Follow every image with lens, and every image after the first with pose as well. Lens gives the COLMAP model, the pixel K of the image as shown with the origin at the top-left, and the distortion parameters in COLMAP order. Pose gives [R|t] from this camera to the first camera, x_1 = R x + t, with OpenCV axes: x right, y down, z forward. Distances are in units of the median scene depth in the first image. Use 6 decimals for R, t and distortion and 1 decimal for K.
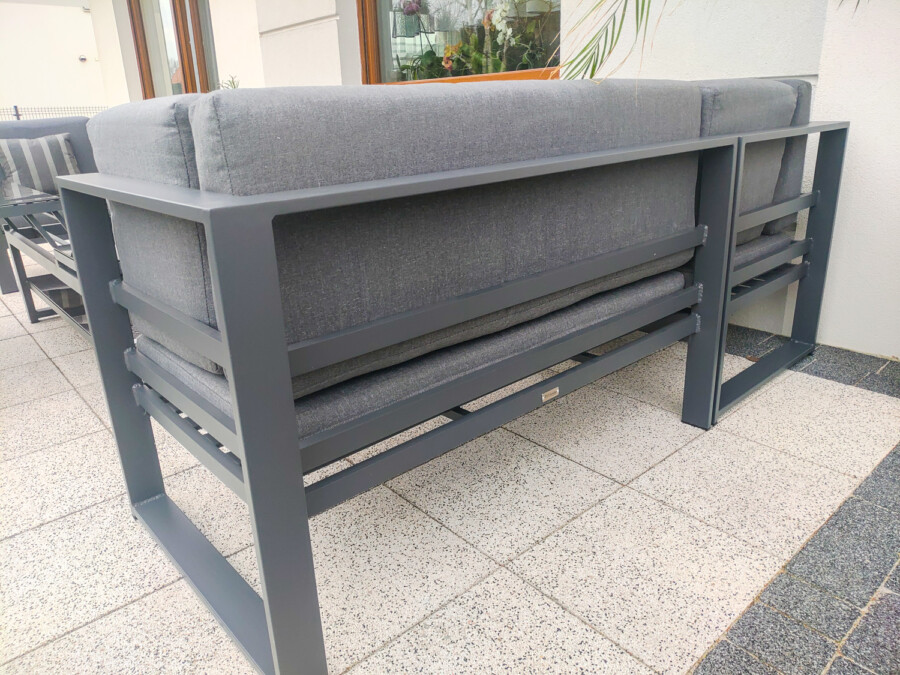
lens RADIAL K [[647.9, 0, 450.1], [0, 647.9, 326.2], [0, 0, 1]] dist [-0.002031, -0.006518]
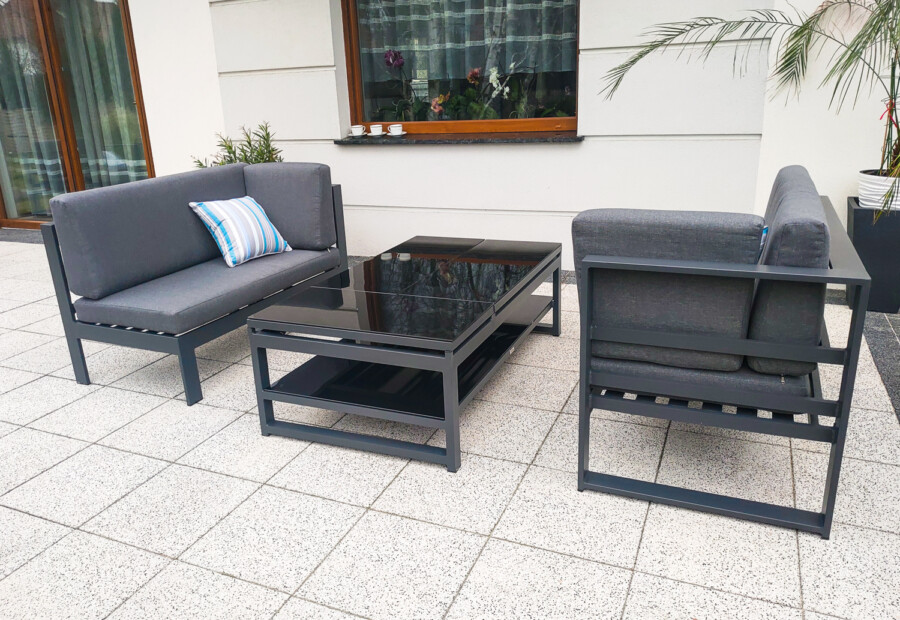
lens RADIAL K [[659.6, 0, 450.0], [0, 659.6, 310.0], [0, 0, 1]] dist [-0.009298, -0.003212]
pose [[0.902994, -0.133058, 0.408532, -1.120528], [0.141683, 0.989869, 0.009230, -0.057924], [-0.405621, 0.049548, 0.912697, -0.306977]]
